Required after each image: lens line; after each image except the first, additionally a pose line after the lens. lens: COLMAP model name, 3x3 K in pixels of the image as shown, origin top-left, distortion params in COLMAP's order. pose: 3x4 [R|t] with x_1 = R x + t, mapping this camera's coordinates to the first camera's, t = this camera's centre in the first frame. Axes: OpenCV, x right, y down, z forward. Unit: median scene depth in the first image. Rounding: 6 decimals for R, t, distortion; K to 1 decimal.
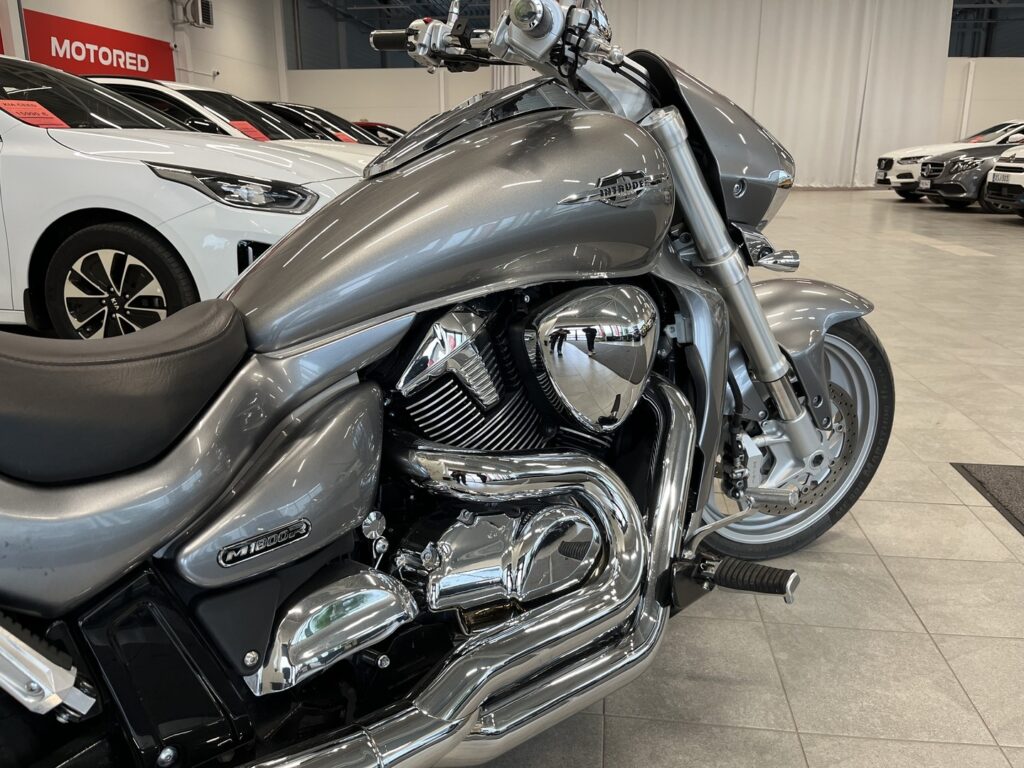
lens RADIAL K [[791.1, 0, 511.7], [0, 791.1, 380.6], [0, 0, 1]] dist [0.037215, -0.050562]
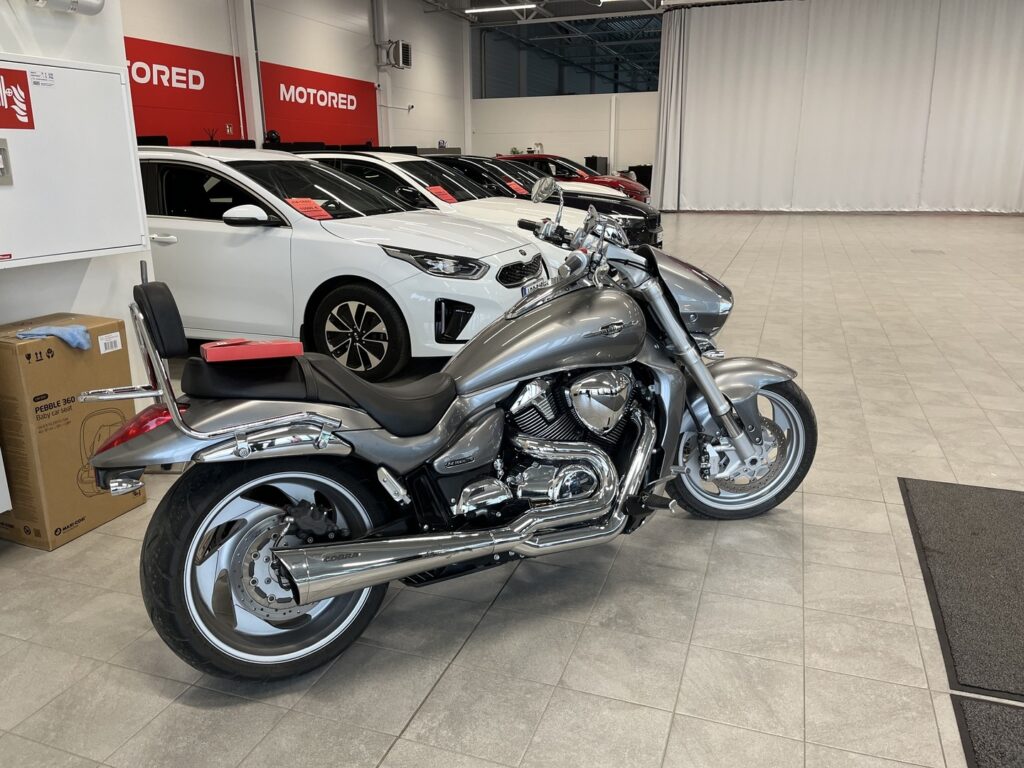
lens RADIAL K [[791.1, 0, 510.9], [0, 791.1, 383.0], [0, 0, 1]] dist [0.037215, -0.050562]
pose [[0.977545, 0.052108, -0.204183, 0.225841], [-0.053390, 0.998573, -0.000768, -0.047714], [0.203851, 0.011652, 0.978933, -0.902085]]
